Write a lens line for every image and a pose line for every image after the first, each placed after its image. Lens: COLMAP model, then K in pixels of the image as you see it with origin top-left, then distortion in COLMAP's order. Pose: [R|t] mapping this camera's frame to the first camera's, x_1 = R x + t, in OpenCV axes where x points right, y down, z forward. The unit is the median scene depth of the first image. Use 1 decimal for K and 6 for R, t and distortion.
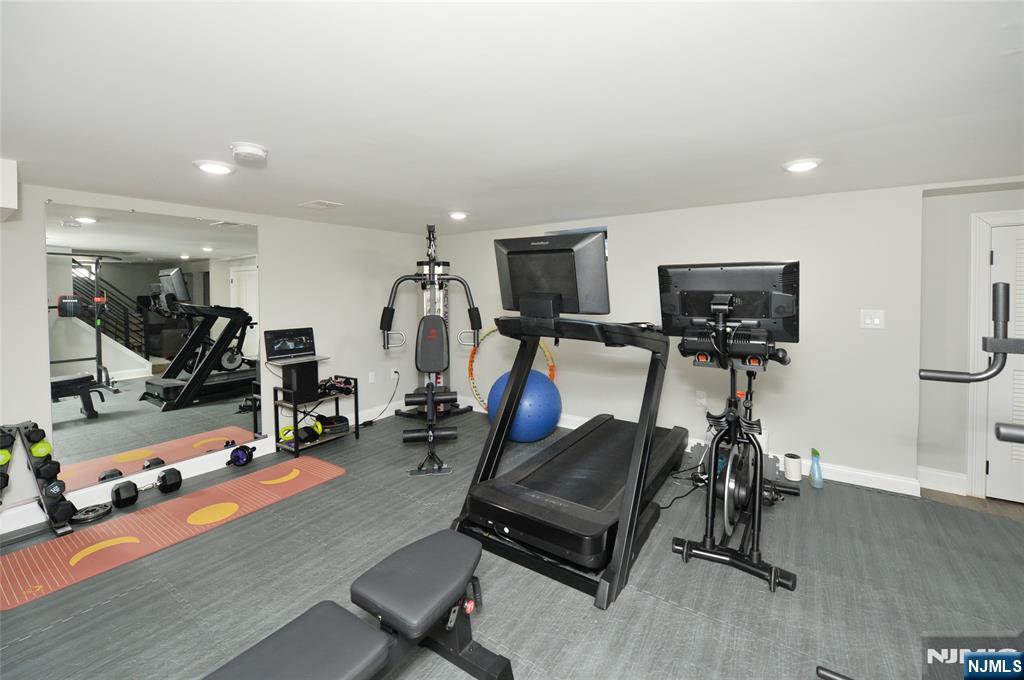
lens RADIAL K [[424.6, 0, 517.1], [0, 424.6, 333.6], [0, 0, 1]] dist [0.000304, 0.000049]
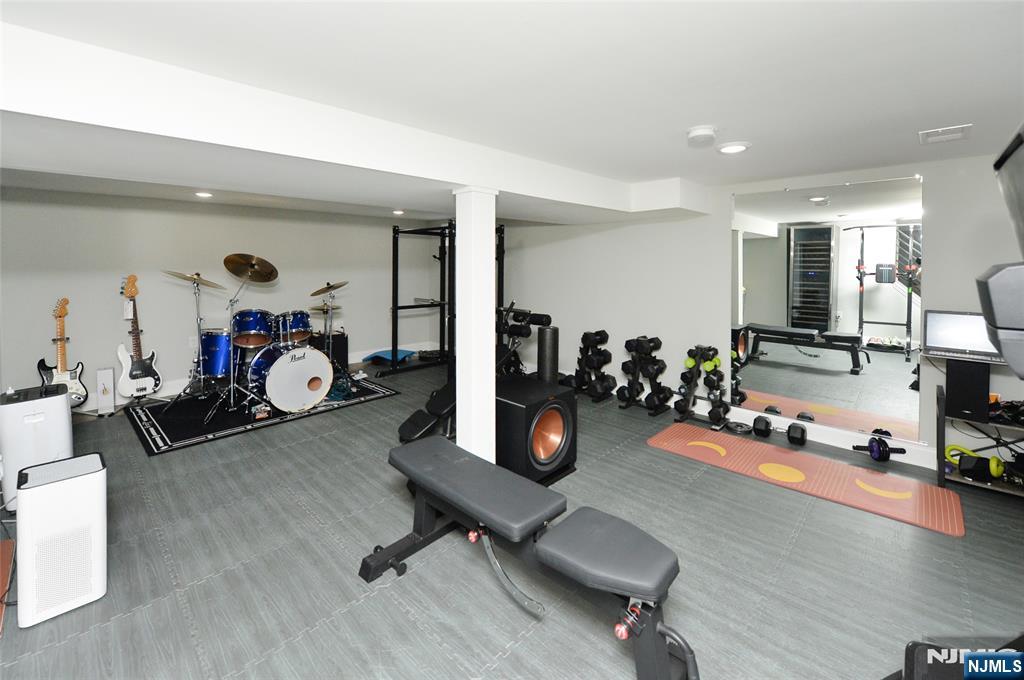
lens RADIAL K [[424.6, 0, 517.1], [0, 424.6, 333.6], [0, 0, 1]] dist [0.000304, 0.000049]
pose [[-0.157490, 0.160711, -0.974356, 0.330658], [-0.094312, 0.979711, 0.176838, -0.030902], [0.983007, 0.119744, -0.139138, 0.446503]]
